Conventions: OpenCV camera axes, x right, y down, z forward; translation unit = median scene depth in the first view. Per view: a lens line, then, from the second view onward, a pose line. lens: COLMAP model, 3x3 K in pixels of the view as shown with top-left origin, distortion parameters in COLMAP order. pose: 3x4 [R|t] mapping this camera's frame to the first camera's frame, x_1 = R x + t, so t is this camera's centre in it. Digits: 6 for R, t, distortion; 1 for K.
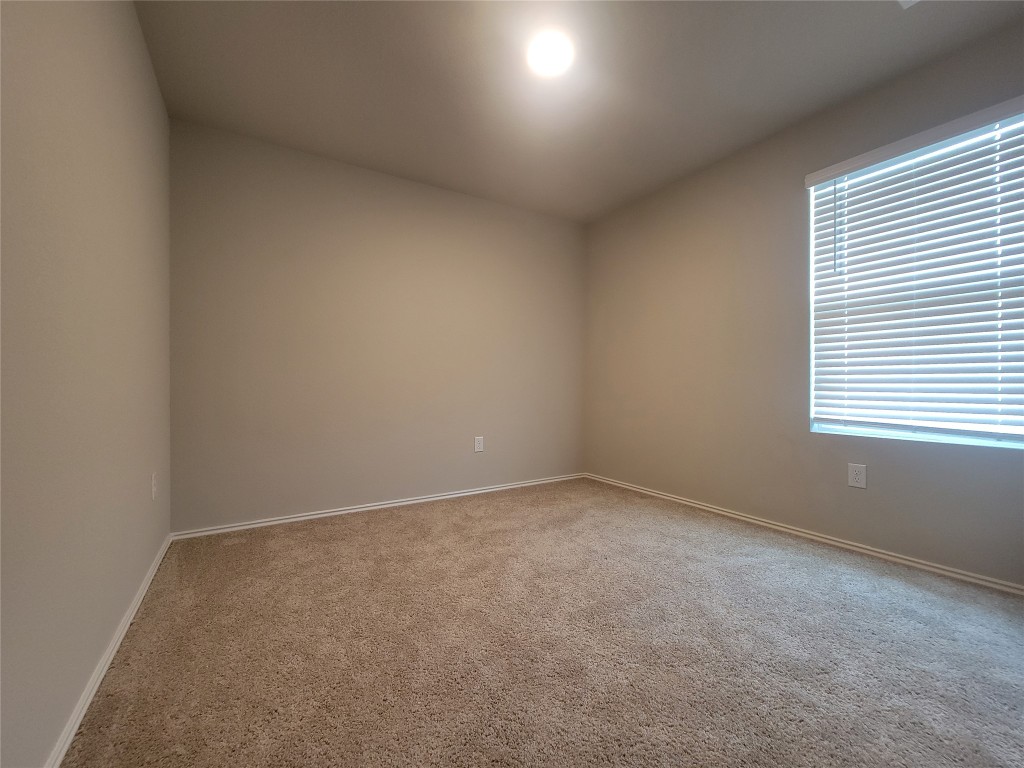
lens RADIAL K [[415.1, 0, 506.1], [0, 415.1, 388.0], [0, 0, 1]] dist [-0.002329, -0.000581]
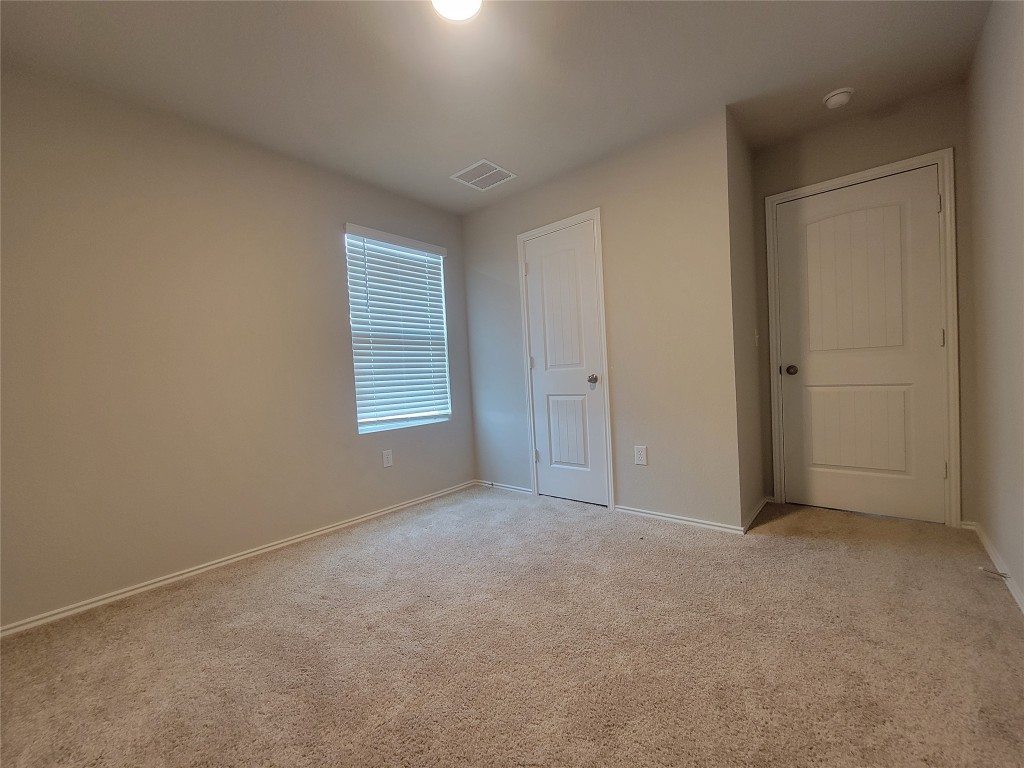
lens RADIAL K [[415.1, 0, 506.1], [0, 415.1, 388.0], [0, 0, 1]] dist [-0.002329, -0.000581]
pose [[-0.293698, -0.016042, 0.955764, -0.597329], [0.054446, 0.997955, 0.033481, -0.051506], [-0.954347, 0.061871, -0.292224, 0.986753]]
